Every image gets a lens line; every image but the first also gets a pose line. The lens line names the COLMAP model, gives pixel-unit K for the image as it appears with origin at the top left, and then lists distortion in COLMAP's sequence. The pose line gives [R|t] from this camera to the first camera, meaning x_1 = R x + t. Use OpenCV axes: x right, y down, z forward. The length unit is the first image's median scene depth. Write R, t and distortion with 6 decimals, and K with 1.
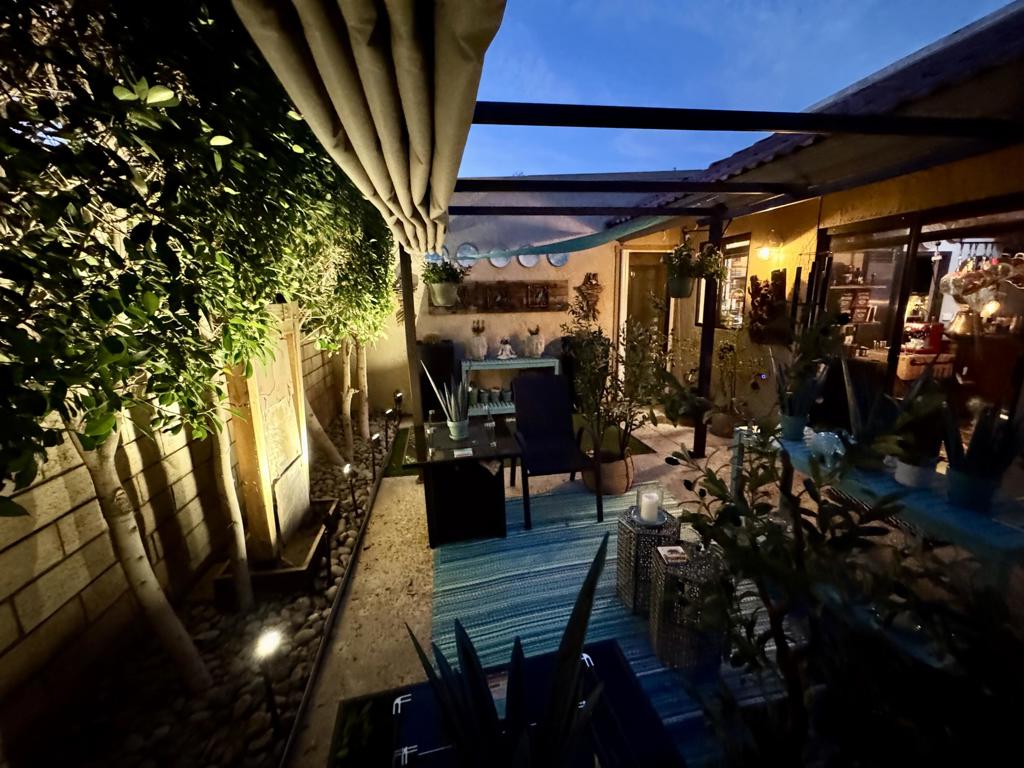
lens RADIAL K [[408.7, 0, 512.1], [0, 408.7, 383.8], [0, 0, 1]] dist [-0.002474, -0.000018]
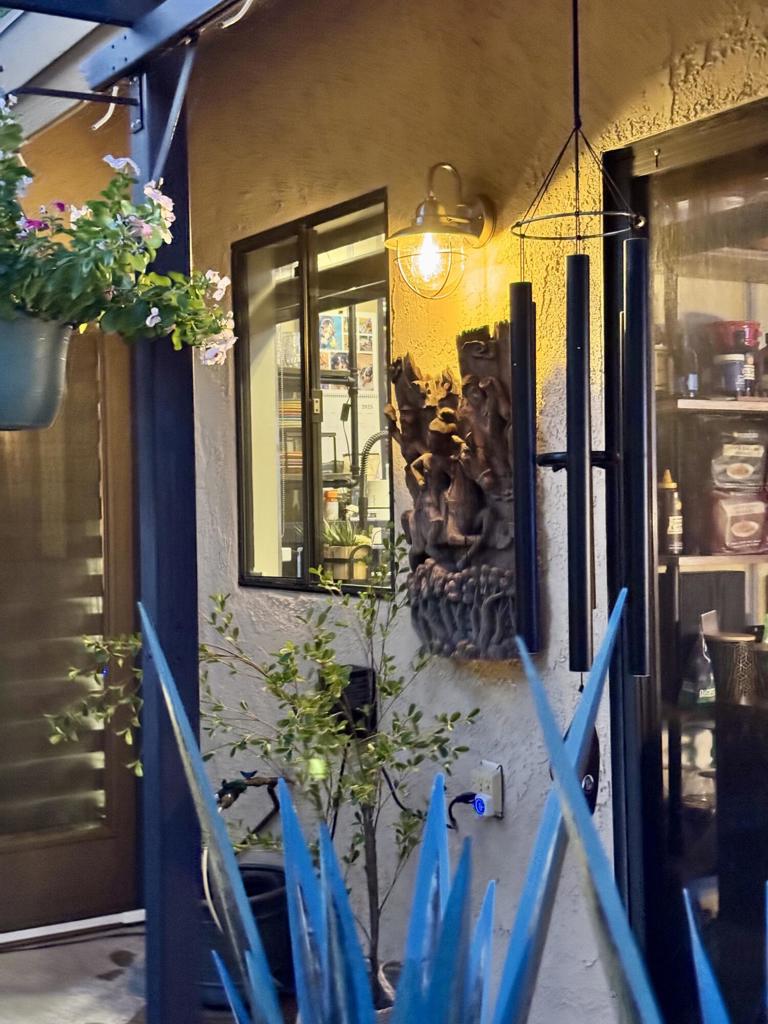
lens RADIAL K [[1441.2, 0, 360.4], [0, 1441.2, 504.8], [0, 0, 1]] dist [0.063605, 0.000000]
pose [[0.931054, 0.005365, 0.364841, 0.261246], [0.073027, 0.976922, -0.200727, -0.024232], [-0.357498, 0.213531, 0.909175, 0.276593]]
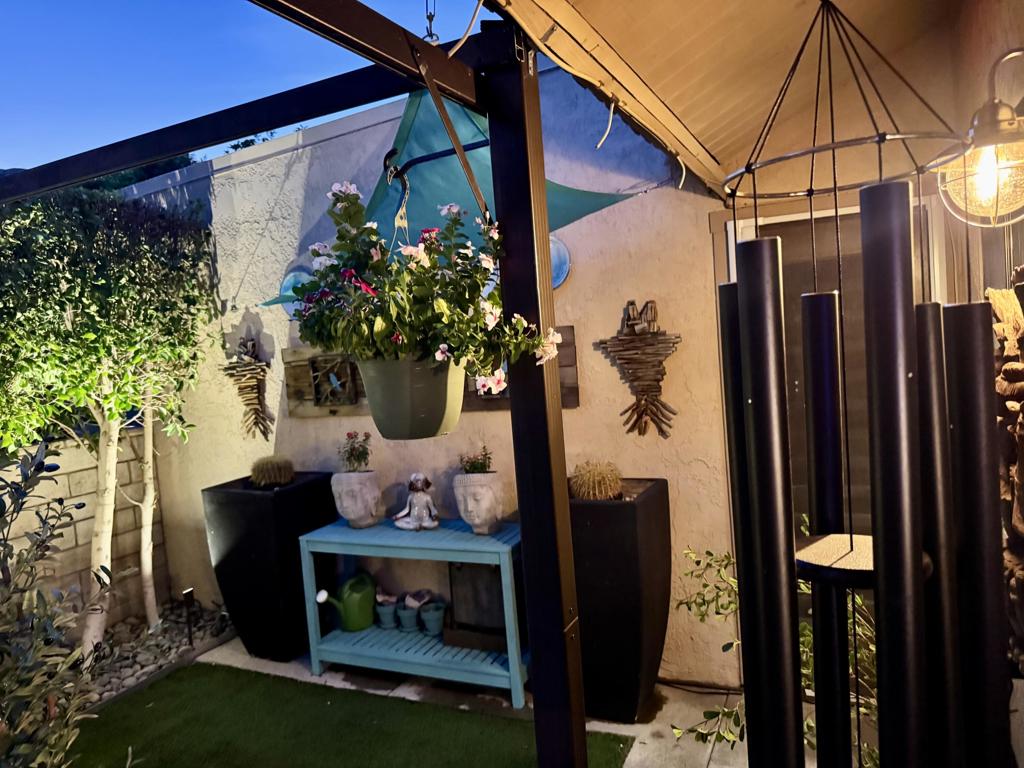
lens RADIAL K [[722.7, 0, 511.5], [0, 722.7, 386.9], [0, 0, 1]] dist [0.050735, -0.065301]
pose [[0.814101, -0.004801, -0.580704, 0.567634], [-0.061185, 0.993691, -0.093992, -0.164783], [0.577491, 0.112049, 0.808671, 0.553087]]
